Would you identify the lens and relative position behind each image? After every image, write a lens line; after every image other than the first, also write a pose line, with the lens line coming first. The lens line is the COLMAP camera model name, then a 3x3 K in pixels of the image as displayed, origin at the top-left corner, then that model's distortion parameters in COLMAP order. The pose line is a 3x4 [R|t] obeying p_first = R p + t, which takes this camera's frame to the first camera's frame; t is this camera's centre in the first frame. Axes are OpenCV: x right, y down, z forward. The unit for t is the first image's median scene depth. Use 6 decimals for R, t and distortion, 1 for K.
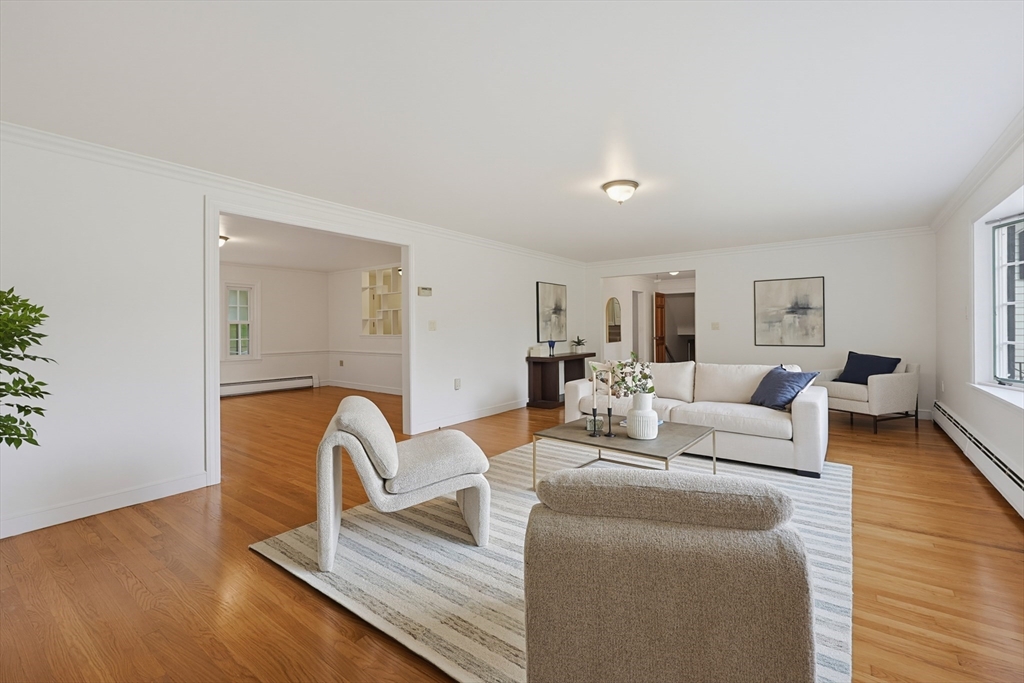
lens RADIAL K [[443.0, 0, 521.3], [0, 443.0, 339.6], [0, 0, 1]] dist [-0.003381, -0.000390]
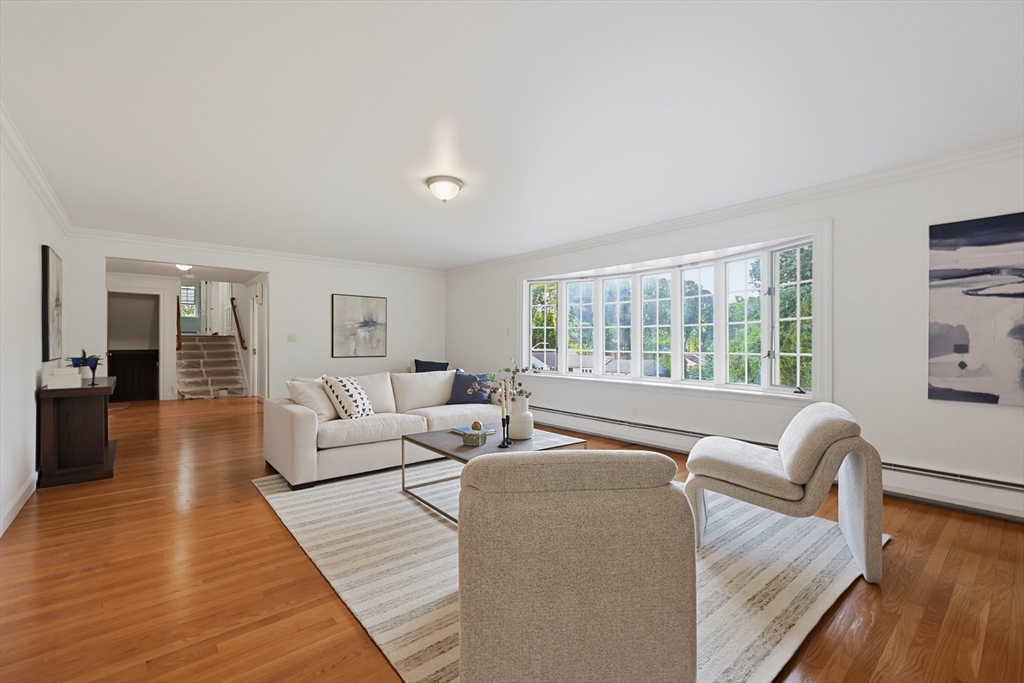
lens RADIAL K [[443.0, 0, 521.3], [0, 443.0, 339.6], [0, 0, 1]] dist [-0.003381, -0.000390]
pose [[0.221839, 0.016684, 0.974941, -0.387948], [0.022402, 0.999502, -0.022202, 0.004461], [-0.974826, 0.026766, 0.221355, 0.380473]]
